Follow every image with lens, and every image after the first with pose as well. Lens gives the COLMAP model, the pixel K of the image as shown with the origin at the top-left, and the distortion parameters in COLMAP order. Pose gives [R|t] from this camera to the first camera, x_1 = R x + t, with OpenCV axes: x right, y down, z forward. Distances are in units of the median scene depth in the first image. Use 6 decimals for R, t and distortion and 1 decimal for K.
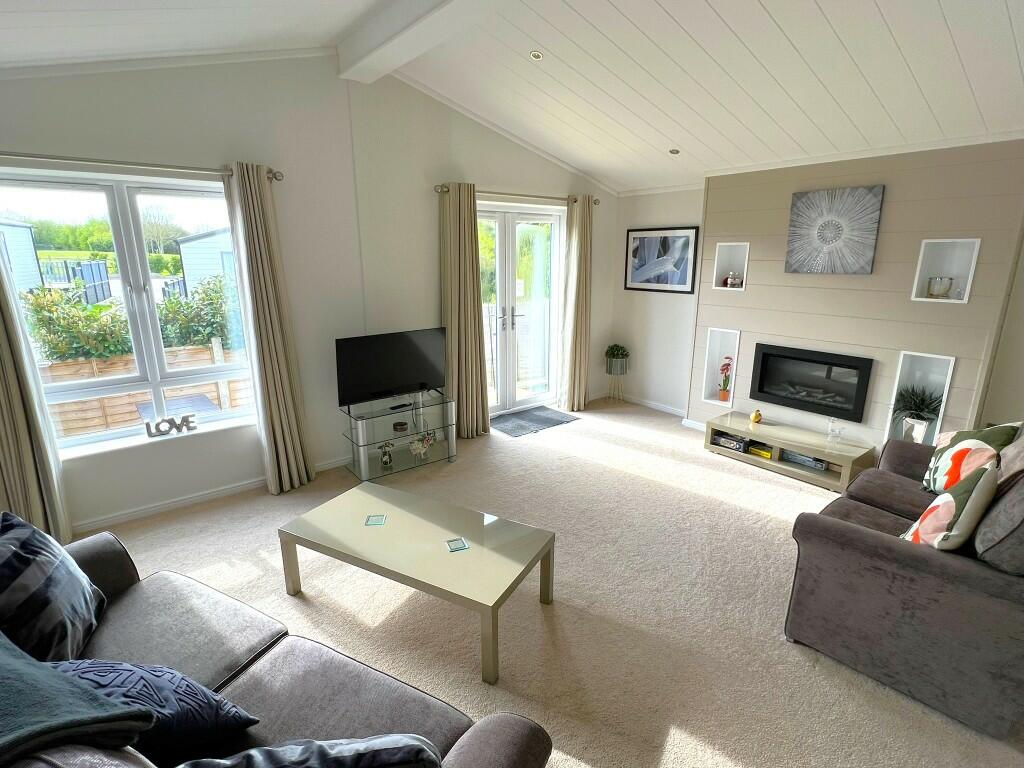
lens RADIAL K [[508.8, 0, 513.3], [0, 508.8, 388.1], [0, 0, 1]] dist [0.001843, 0.000058]
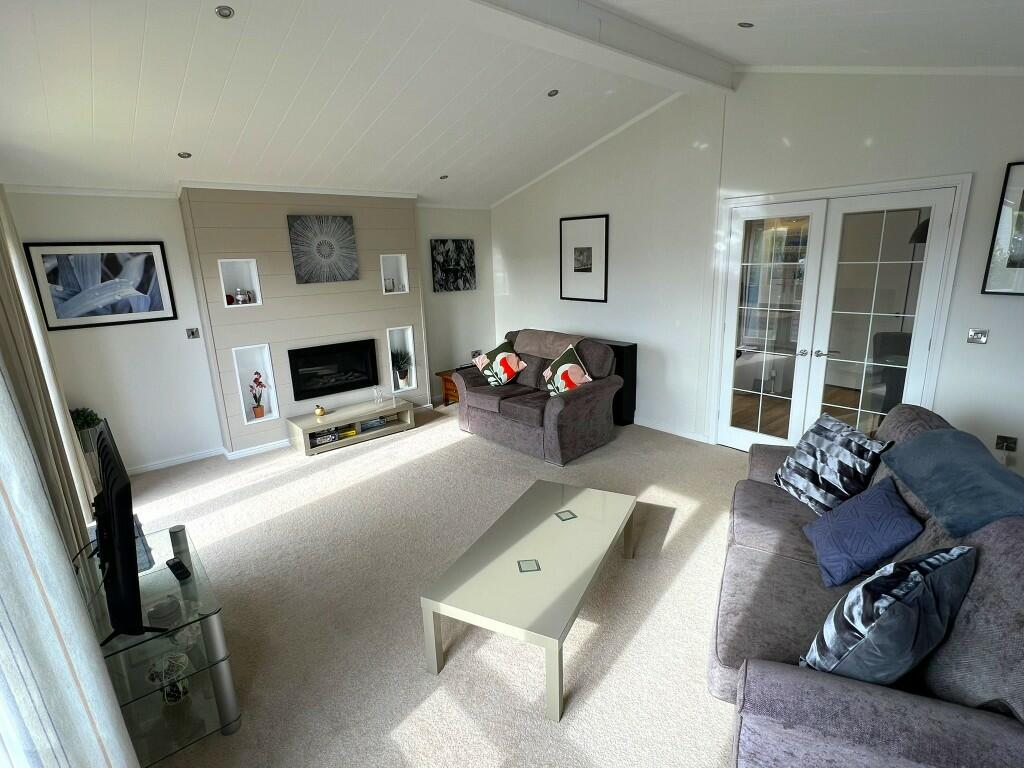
lens RADIAL K [[512.7, 0, 510.1], [0, 512.7, 383.4], [0, 0, 1]] dist [-0.001612, -0.001865]
pose [[-0.033270, -0.237914, 0.970716, -0.616620], [0.292489, 0.926414, 0.237081, -0.144414], [-0.955690, 0.291812, 0.038766, 0.532129]]
